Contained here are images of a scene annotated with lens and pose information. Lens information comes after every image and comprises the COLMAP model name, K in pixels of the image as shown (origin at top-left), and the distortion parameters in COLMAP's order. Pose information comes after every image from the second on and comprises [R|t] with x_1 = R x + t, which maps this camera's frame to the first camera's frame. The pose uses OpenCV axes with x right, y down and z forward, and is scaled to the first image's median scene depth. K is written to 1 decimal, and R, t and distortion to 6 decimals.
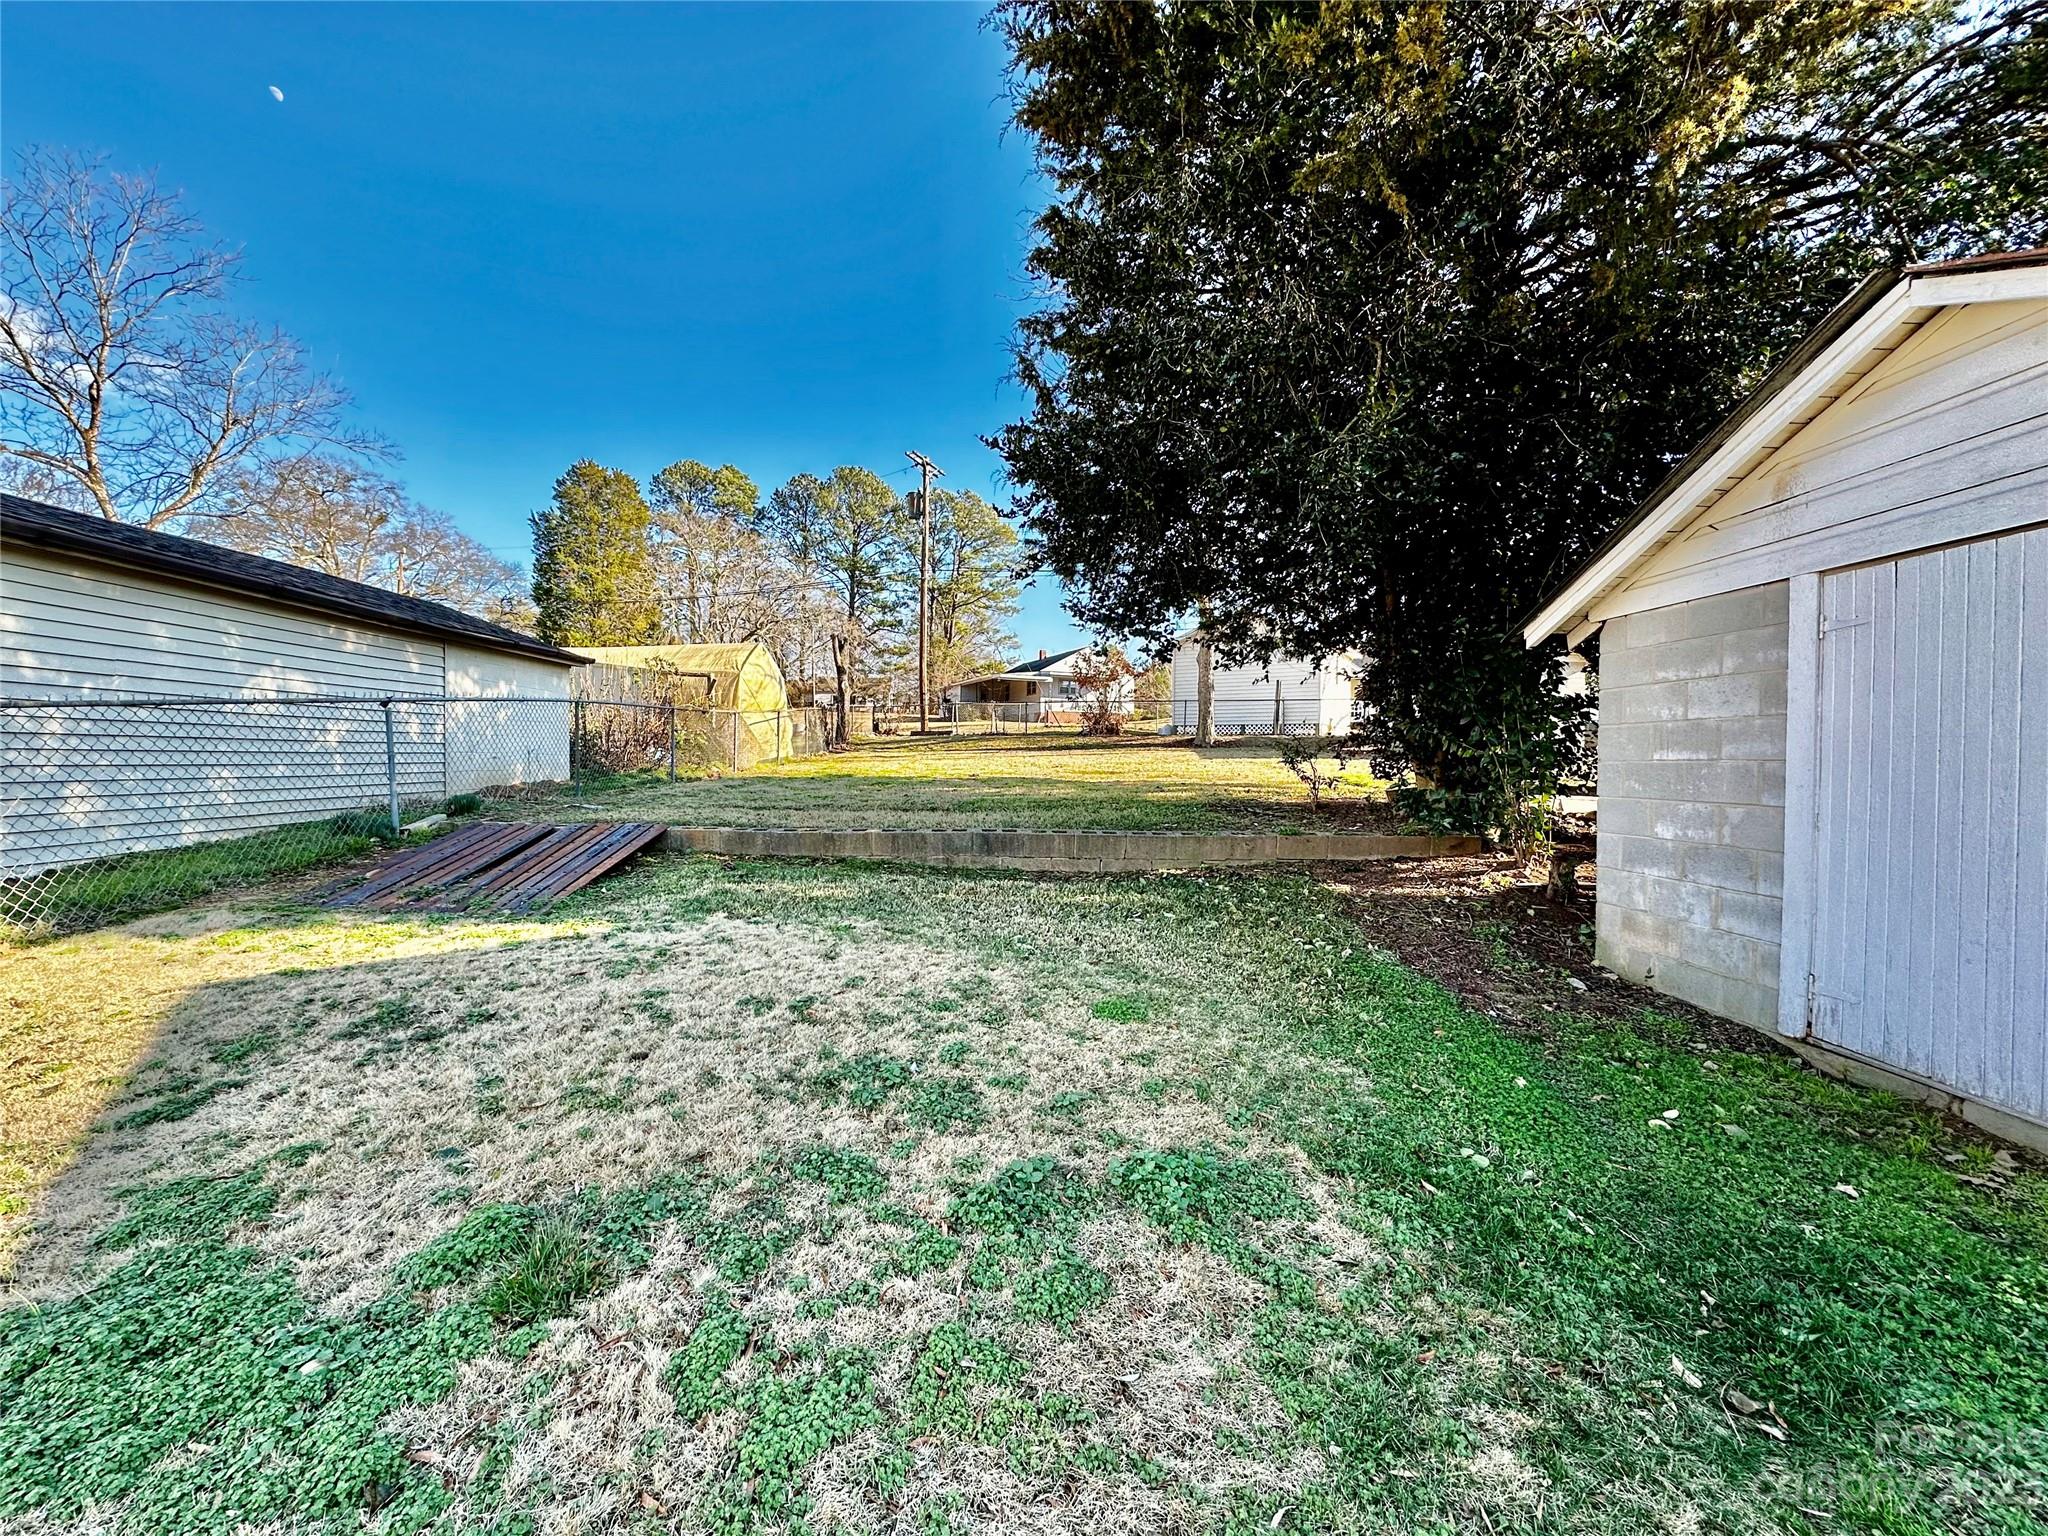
lens RADIAL K [[809.9, 0, 1023.8], [0, 809.9, 765.3], [0, 0, 1]] dist [0.000092, -0.000065]
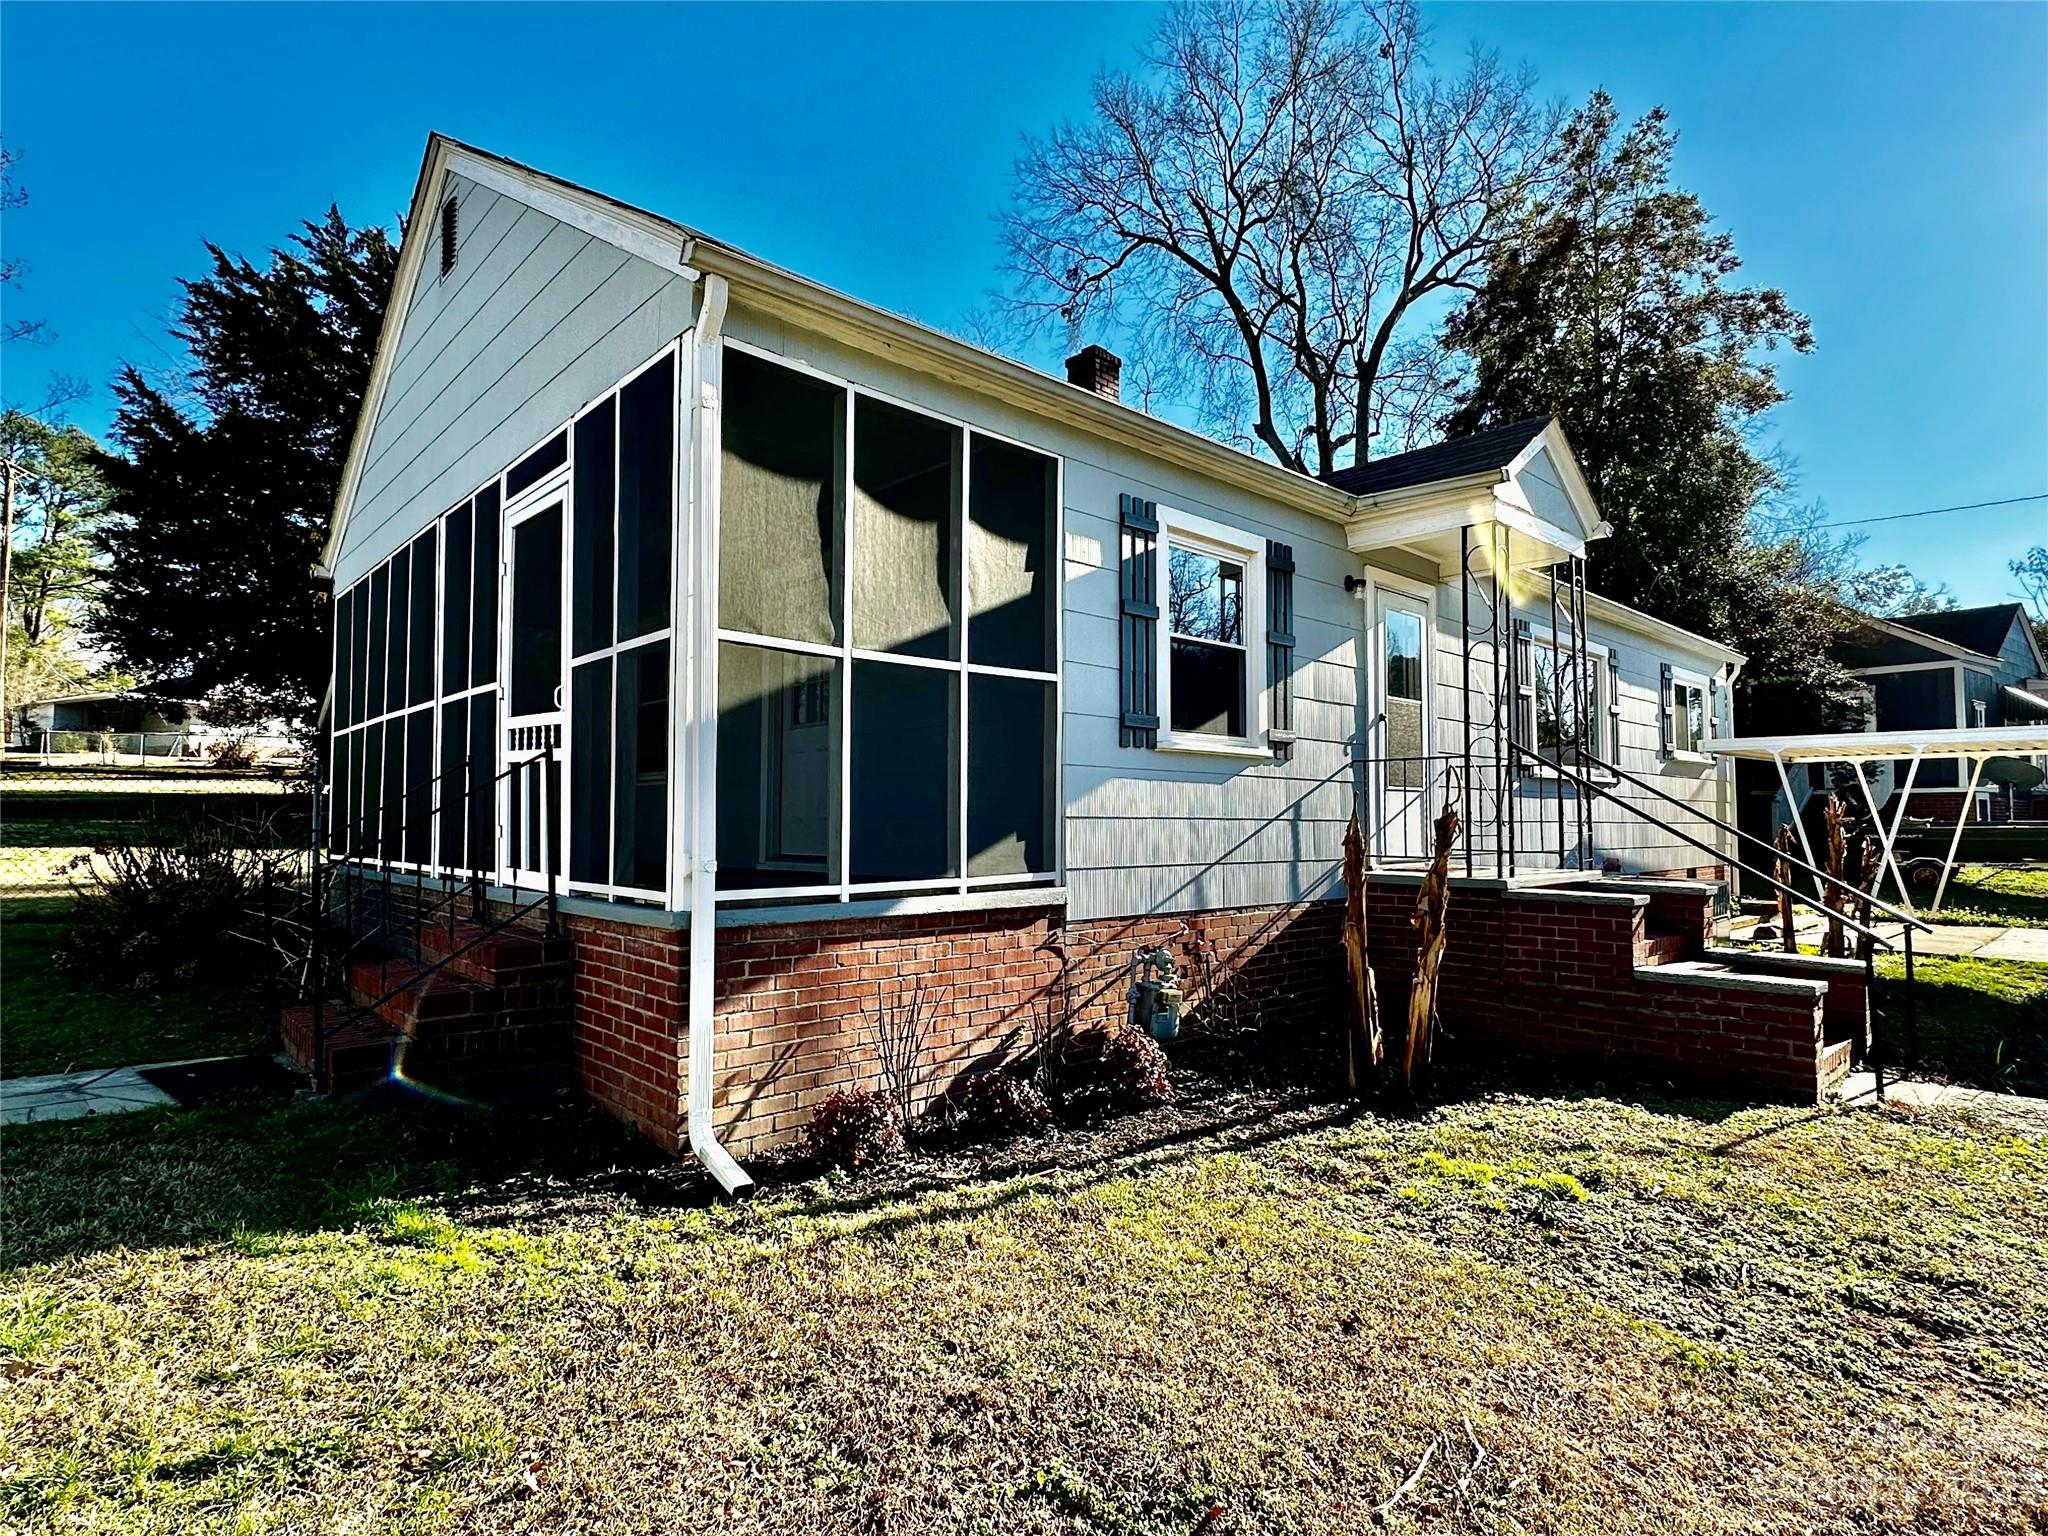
lens RADIAL K [[1056.1, 0, 1027.0], [0, 1056.1, 769.3], [0, 0, 1]] dist [-0.000555, 0.000024]
pose [[0.785190, 0.021708, 0.618874, 0.042193], [0.012423, 0.998632, -0.050790, 0.034924], [-0.619130, 0.047568, 0.783847, -0.540937]]
